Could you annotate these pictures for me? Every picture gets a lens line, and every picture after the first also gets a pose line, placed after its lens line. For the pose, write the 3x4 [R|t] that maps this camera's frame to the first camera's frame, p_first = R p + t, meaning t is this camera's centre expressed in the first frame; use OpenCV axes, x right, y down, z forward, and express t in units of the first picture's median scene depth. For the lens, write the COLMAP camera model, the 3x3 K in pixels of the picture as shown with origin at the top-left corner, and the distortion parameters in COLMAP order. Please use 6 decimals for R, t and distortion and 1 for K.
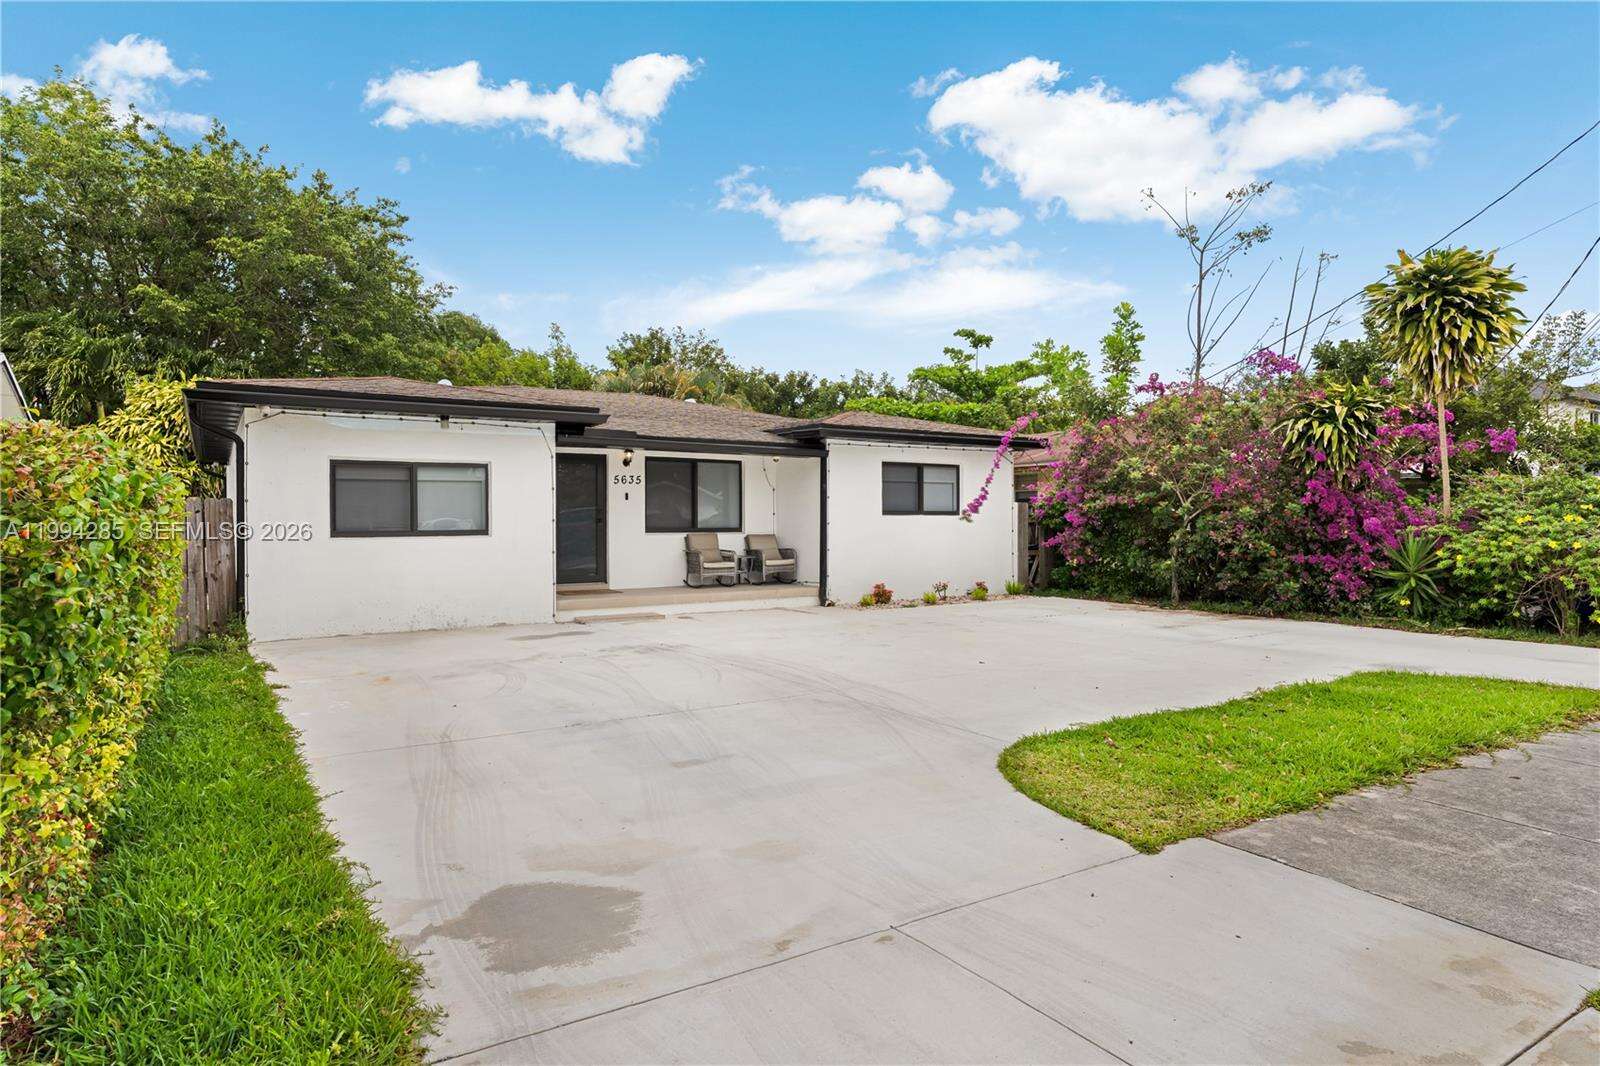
lens RADIAL K [[881.0, 0, 808.4], [0, 881.0, 544.6], [0, 0, 1]] dist [0.001645, 0.001817]
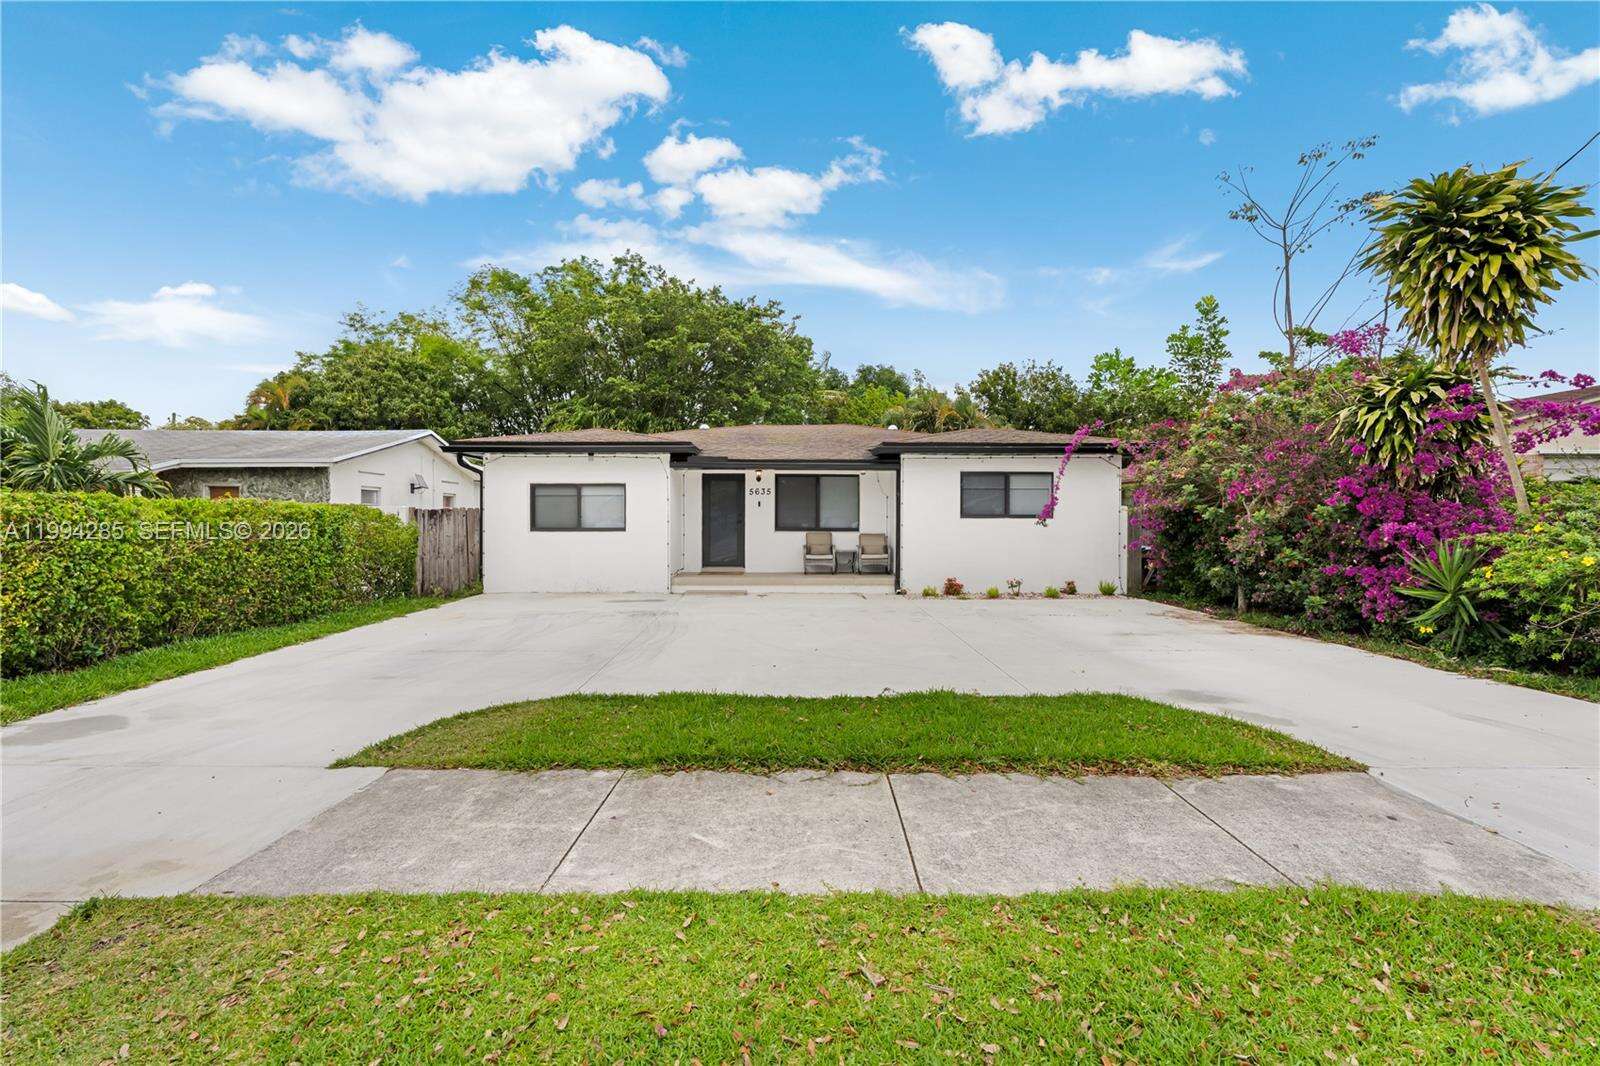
lens RADIAL K [[702.2, 0, 800.1], [0, 702.2, 530.1], [0, 0, 1]] dist [0.001189, -0.000448]
pose [[0.845601, 0.011027, -0.533701, 0.415061], [-0.019169, 0.999769, -0.009715, -0.005302], [0.533471, 0.018446, 0.845617, 0.122435]]
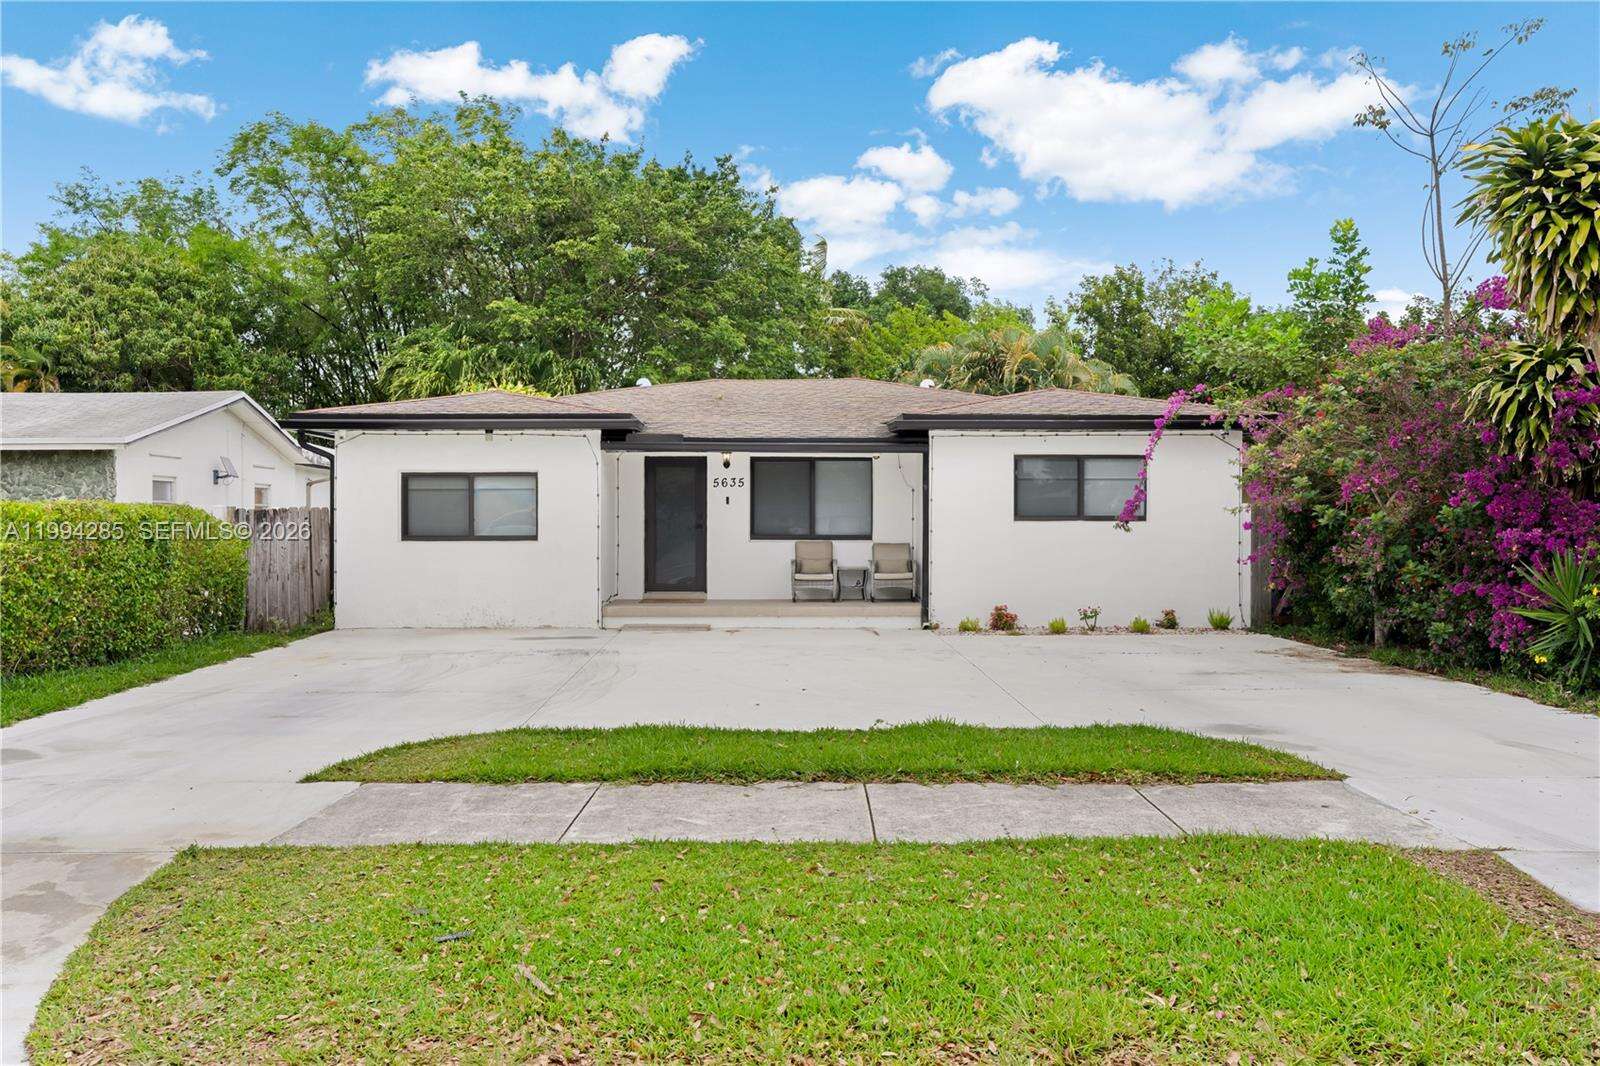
lens RADIAL K [[1215.8, 0, 809.7], [0, 1215.8, 526.5], [0, 0, 1]] dist [0.005613, 0.003007]
pose [[0.852917, 0.005227, -0.522021, 0.531138], [-0.017380, 0.999680, -0.018386, -0.004881], [0.521758, 0.024755, 0.852735, -0.049770]]
